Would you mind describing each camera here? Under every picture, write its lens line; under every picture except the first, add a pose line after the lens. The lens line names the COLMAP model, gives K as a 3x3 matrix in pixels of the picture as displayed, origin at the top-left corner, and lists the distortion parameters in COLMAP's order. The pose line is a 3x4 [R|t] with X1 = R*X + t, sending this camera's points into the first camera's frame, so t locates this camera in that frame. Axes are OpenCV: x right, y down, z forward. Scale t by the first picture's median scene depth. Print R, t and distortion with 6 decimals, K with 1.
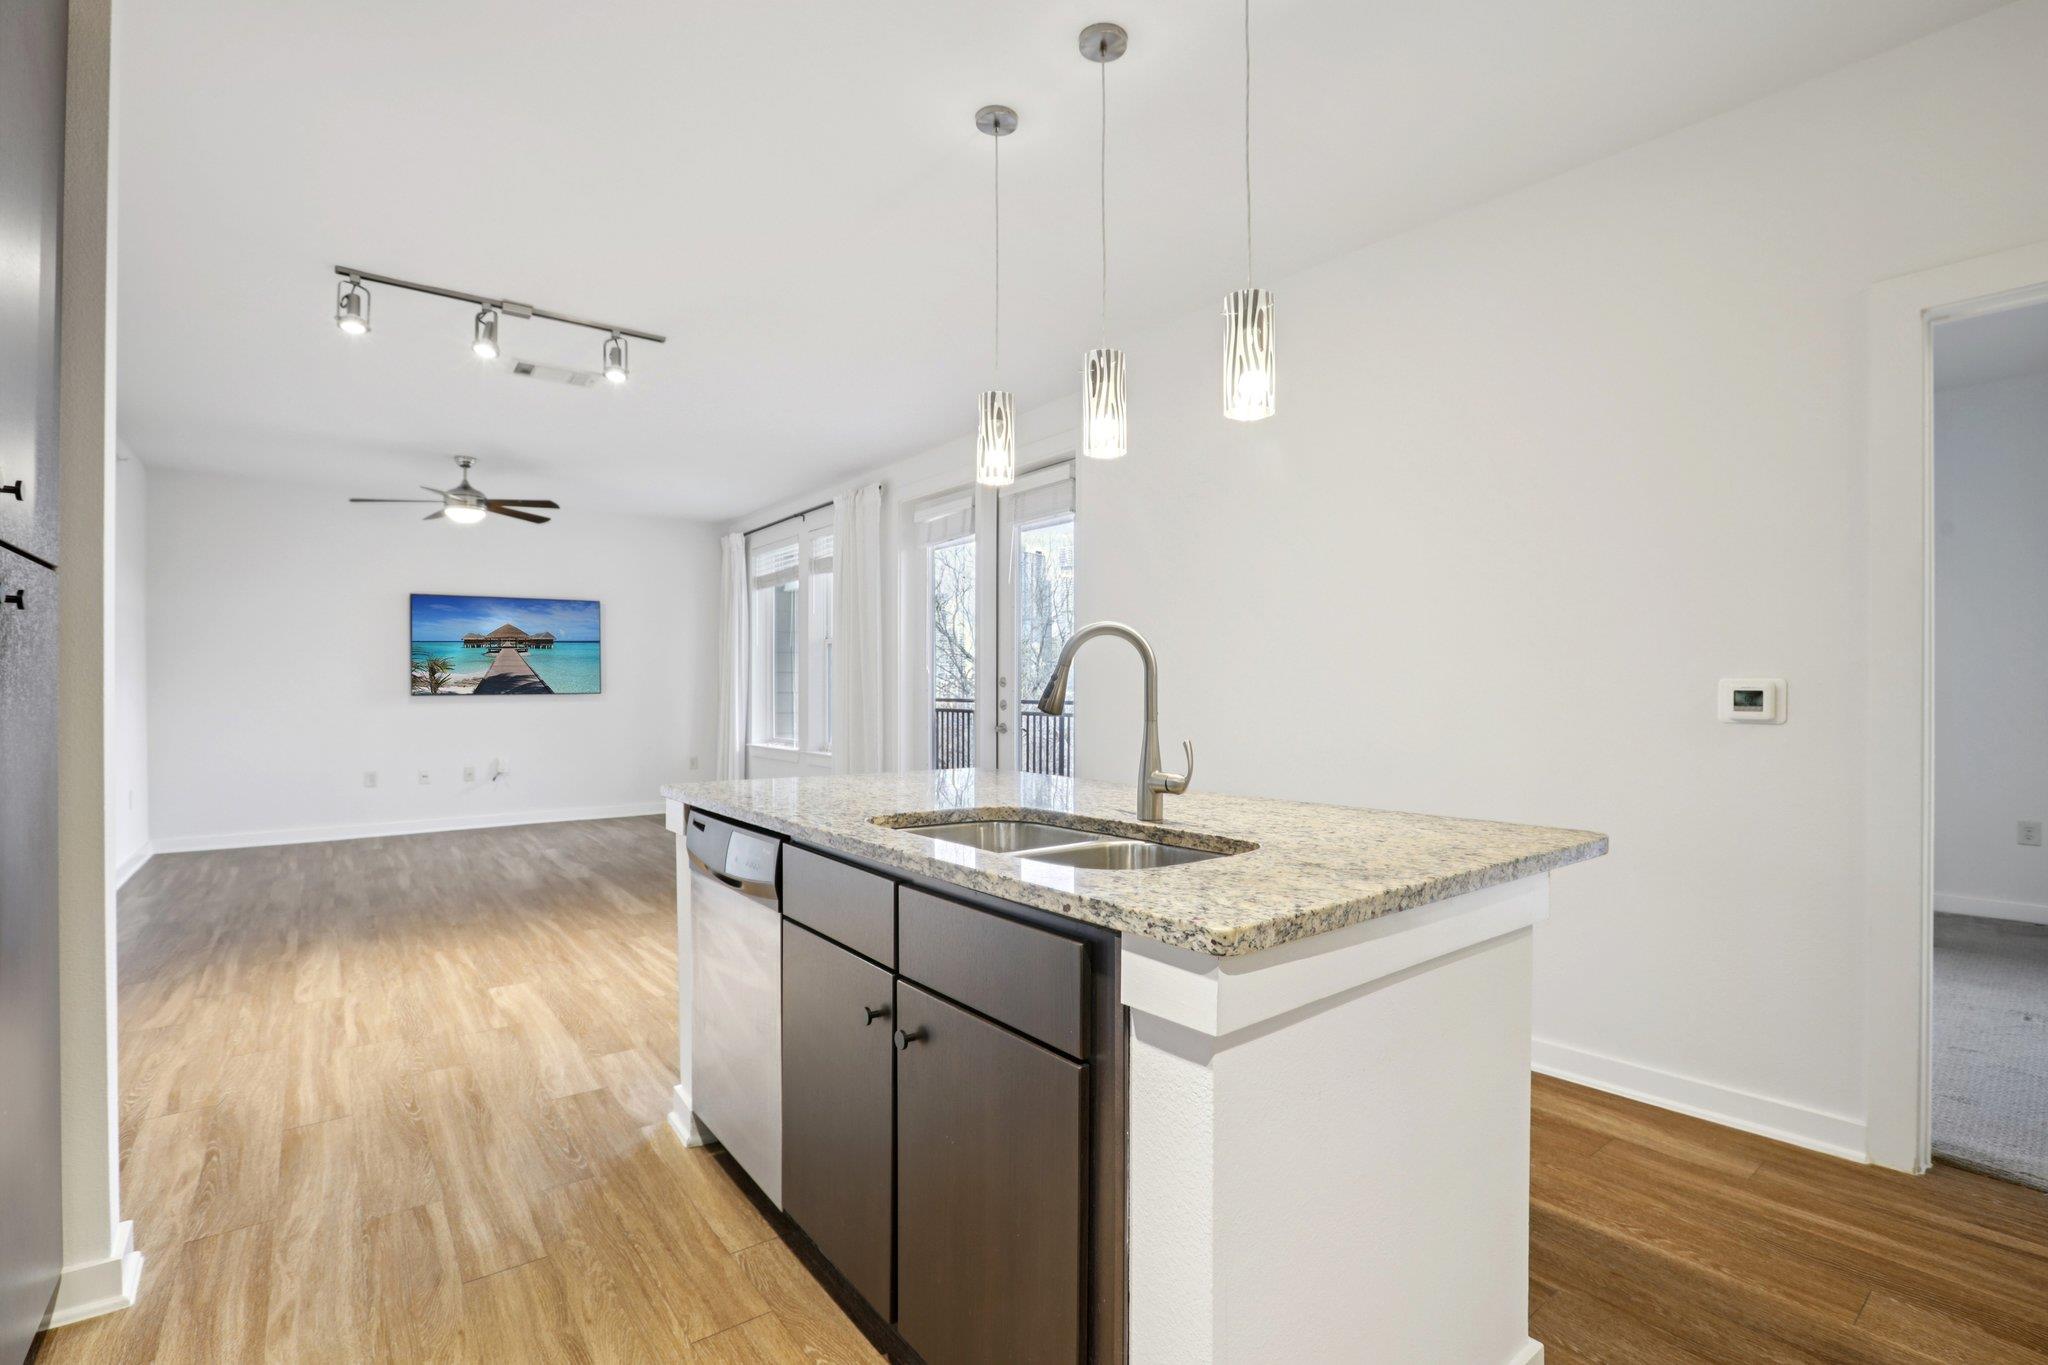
lens RADIAL K [[922.4, 0, 1027.3], [0, 922.4, 695.2], [0, 0, 1]] dist [-0.042398, 0.008129]
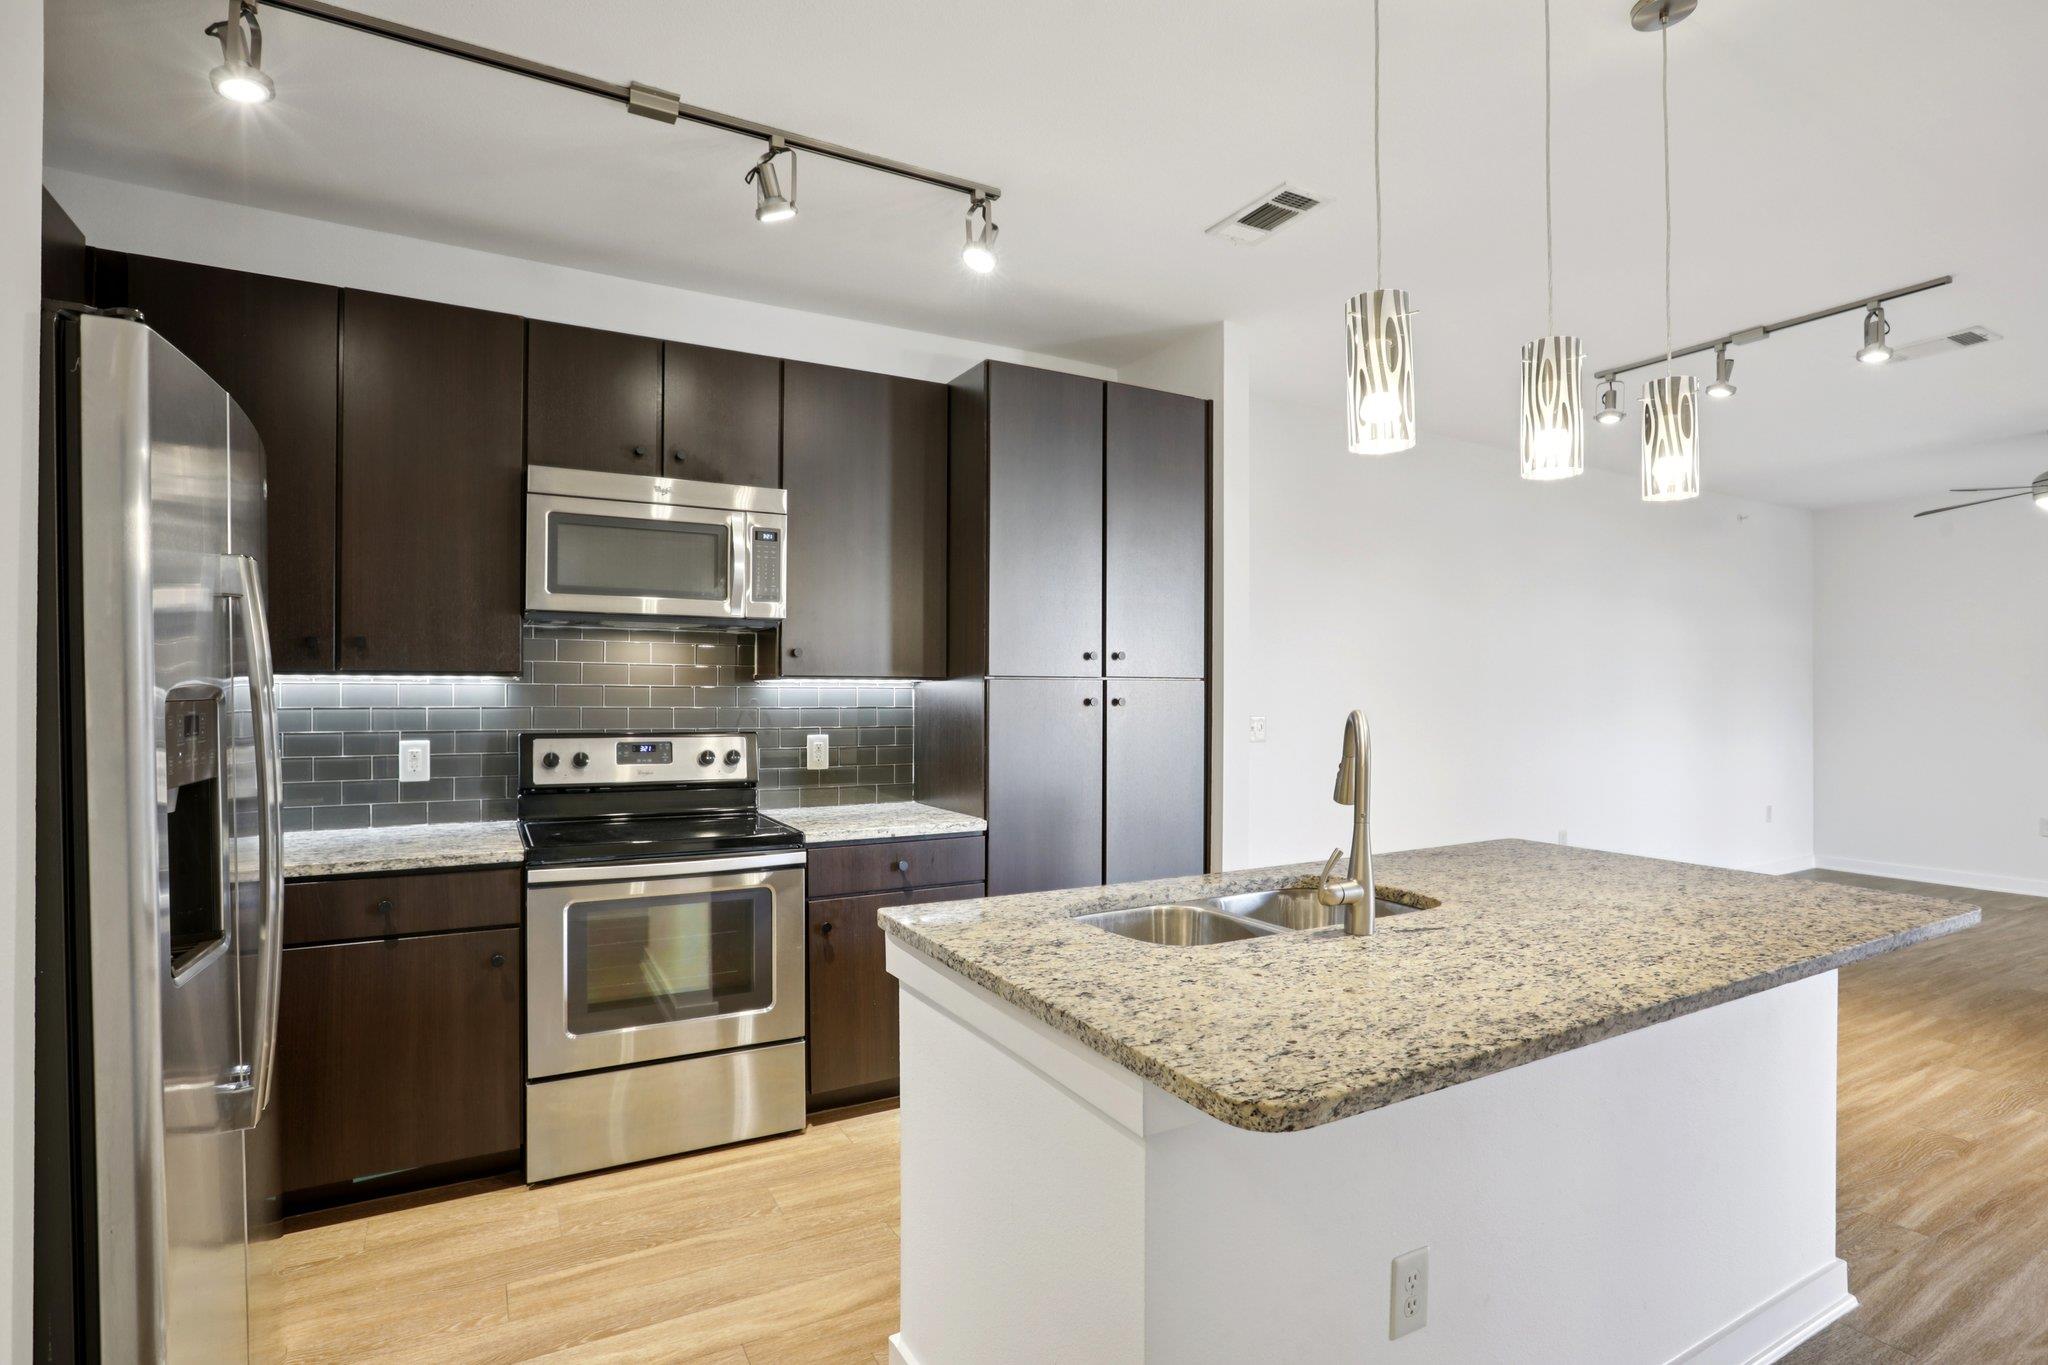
lens RADIAL K [[994.5, 0, 1004.9], [0, 994.5, 703.3], [0, 0, 1]] dist [-0.019072, 0.002685]
pose [[-0.161584, 0.013005, -0.986773, 0.320026], [-0.004394, 0.999894, 0.013898, -0.028702], [0.986849, 0.006582, -0.161510, 0.230280]]
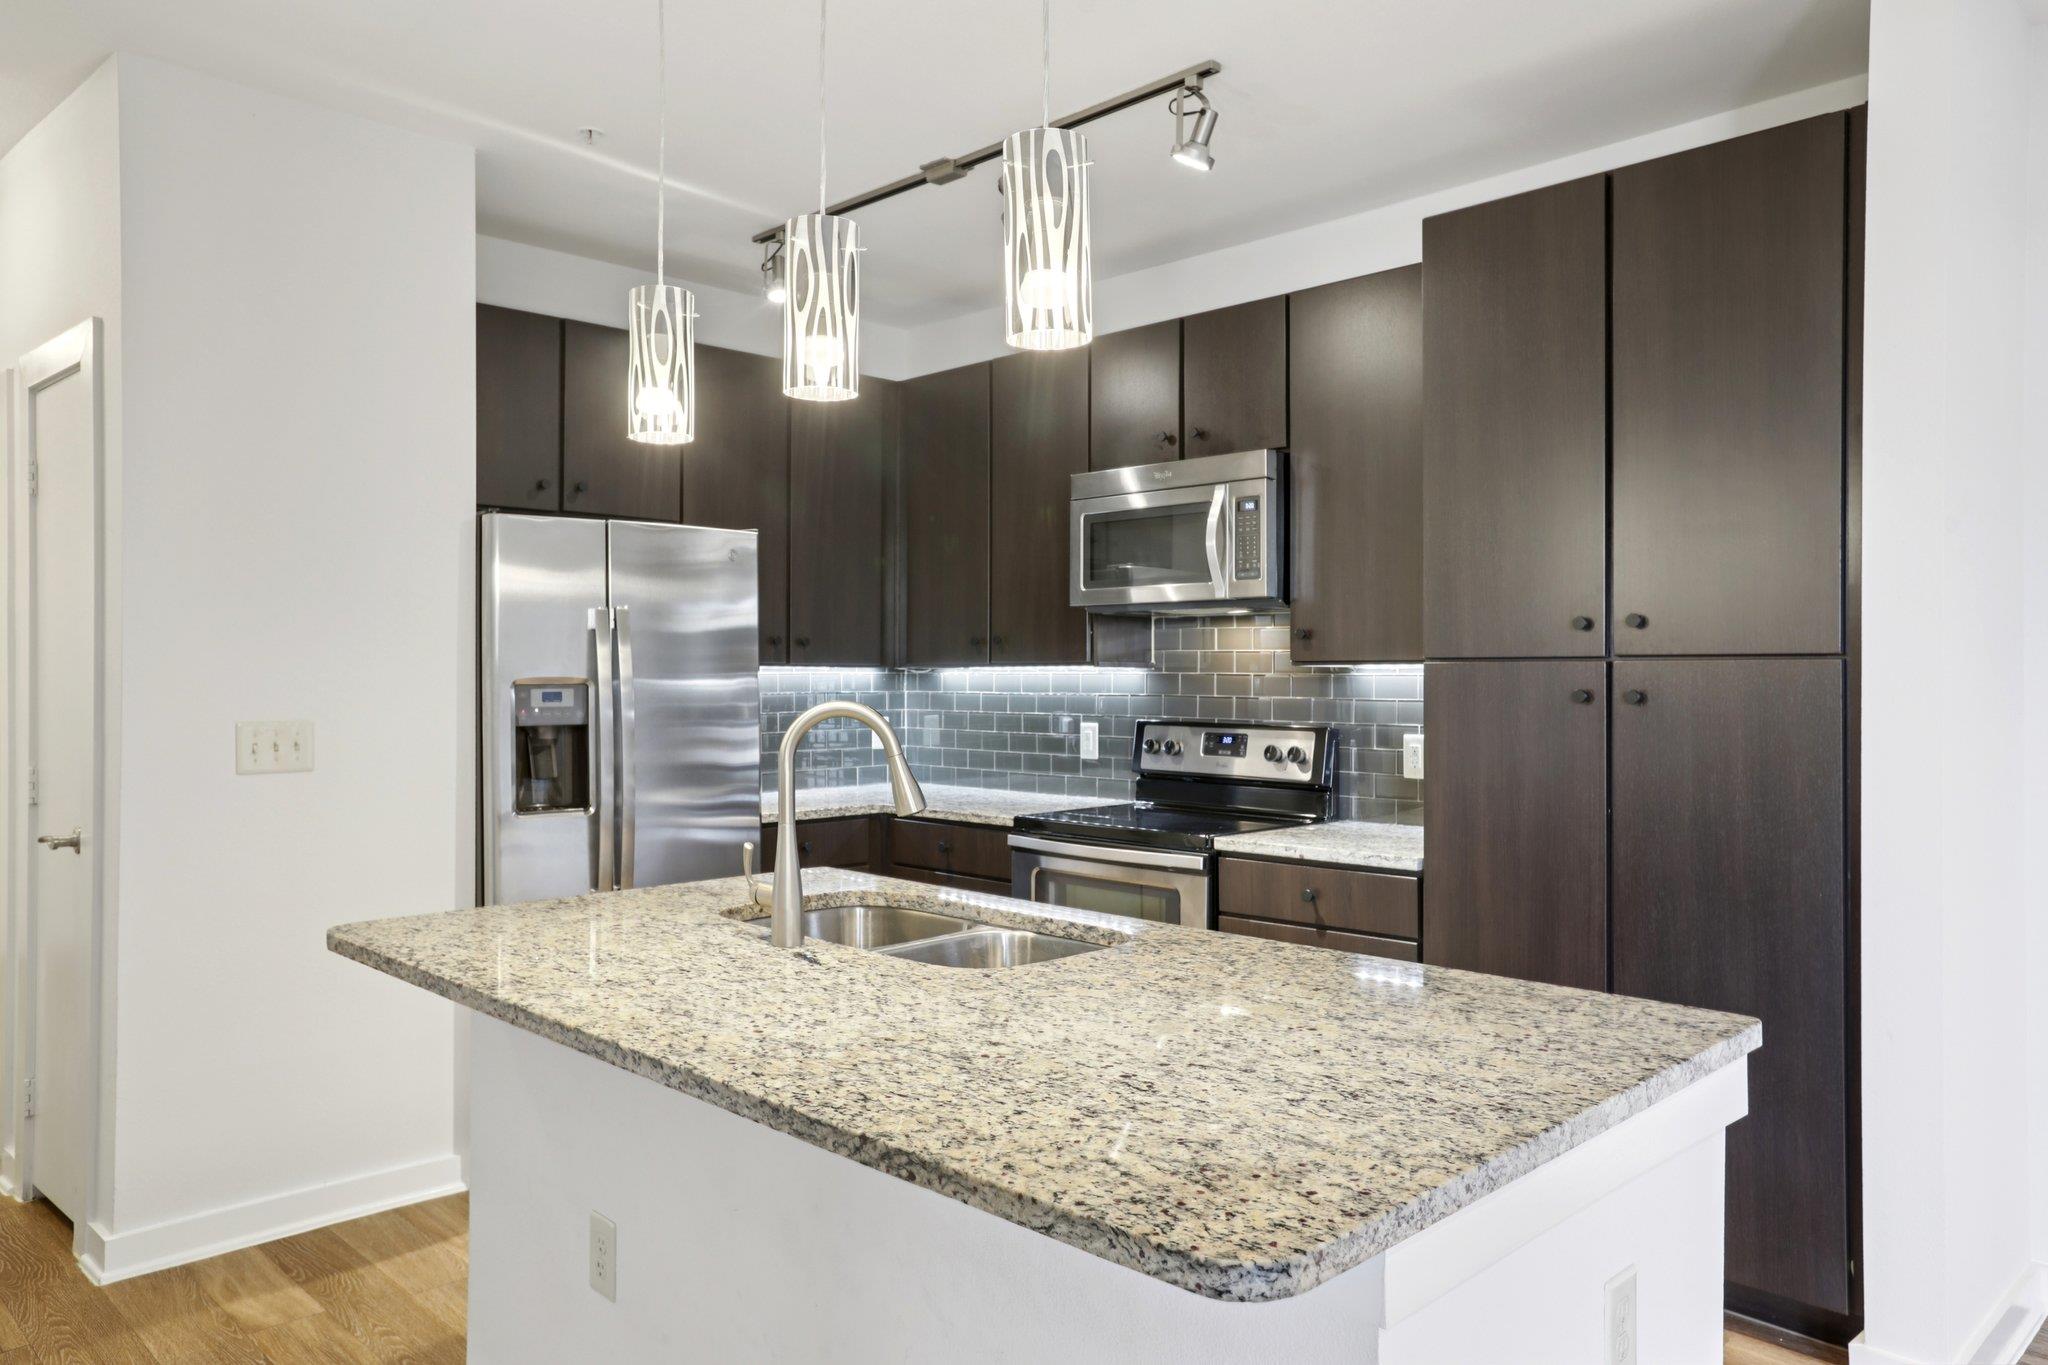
lens RADIAL K [[1393.0, 0, 1042.2], [0, 1393.0, 682.4], [0, 0, 1]] dist [-0.001701, 0.011702]
pose [[-0.992209, -0.001376, -0.124574, 0.017941], [-0.002036, 0.999985, 0.005167, -0.029079], [0.124565, 0.005381, -0.992197, 0.631167]]
